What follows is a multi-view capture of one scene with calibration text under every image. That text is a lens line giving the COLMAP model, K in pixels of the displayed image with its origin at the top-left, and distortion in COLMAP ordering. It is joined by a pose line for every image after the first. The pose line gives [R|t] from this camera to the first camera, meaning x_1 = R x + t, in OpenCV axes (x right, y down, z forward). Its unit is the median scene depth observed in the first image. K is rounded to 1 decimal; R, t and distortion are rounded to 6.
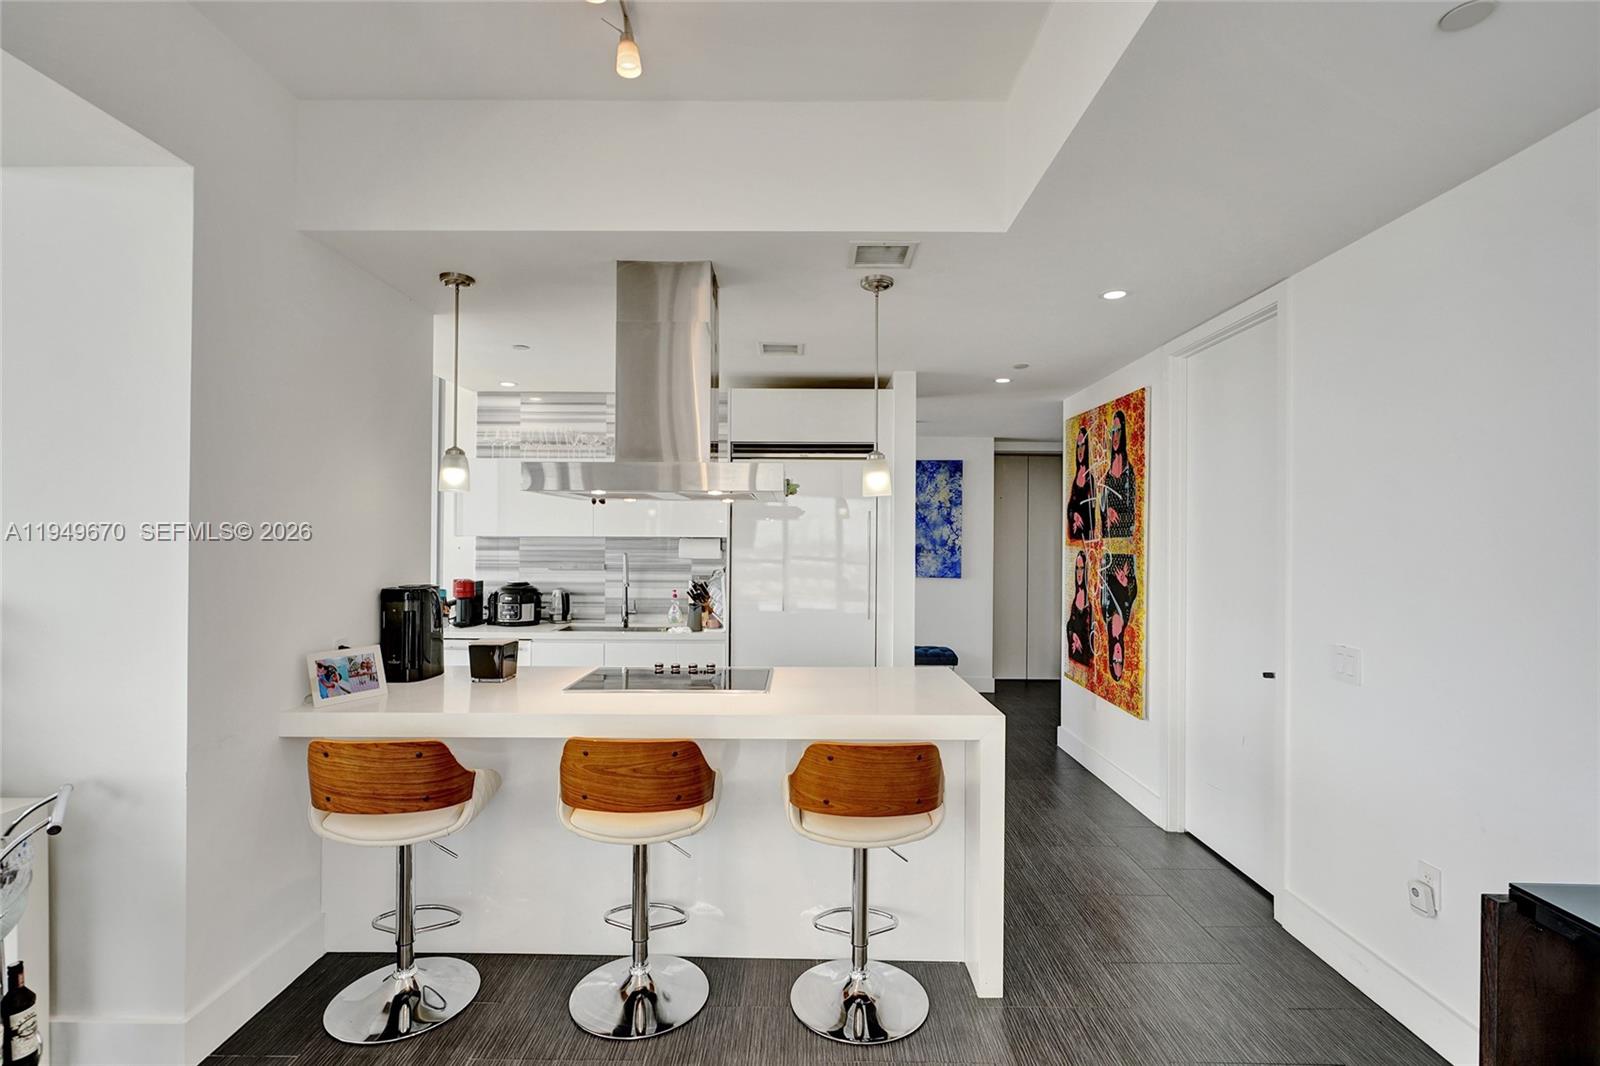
lens RADIAL K [[717.7, 0, 792.1], [0, 717.7, 535.5], [0, 0, 1]] dist [-0.020302, 0.006224]
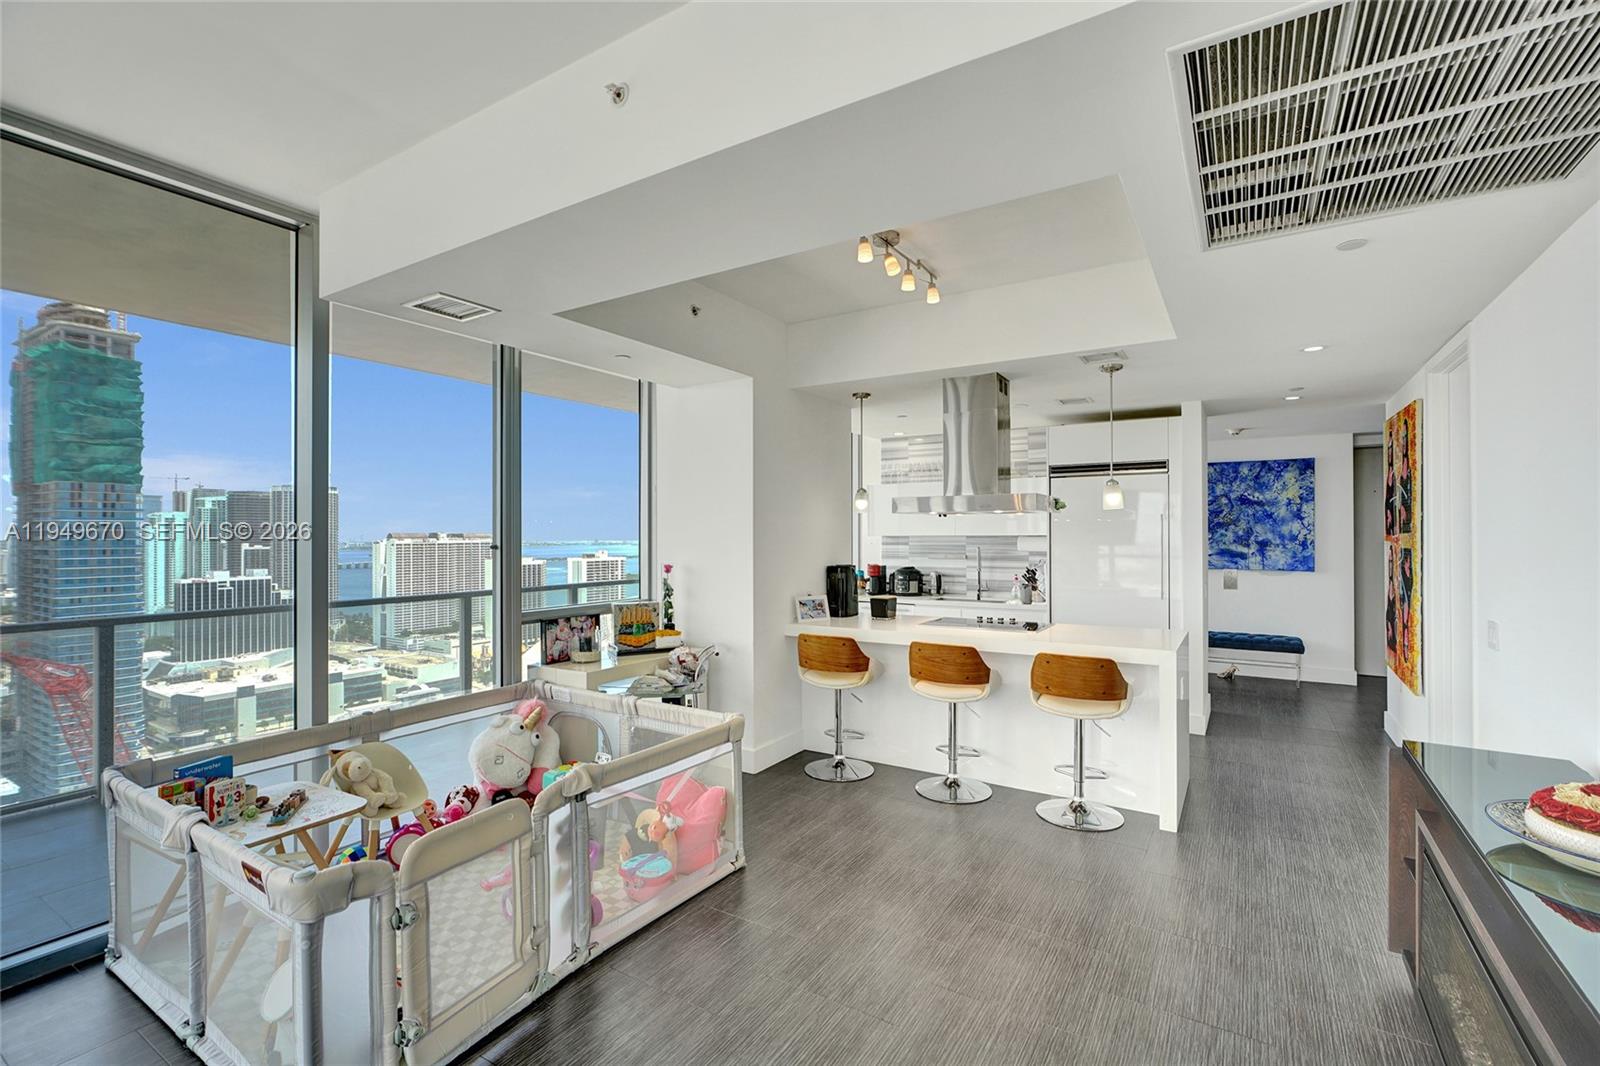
lens RADIAL K [[717.7, 0, 797.4], [0, 717.7, 535.1], [0, 0, 1]] dist [-0.020302, 0.006224]
pose [[0.846812, -0.007699, -0.531836, 0.229502], [0.011524, 0.999926, 0.003874, -0.009033], [0.531767, -0.009410, 0.846839, -0.404490]]
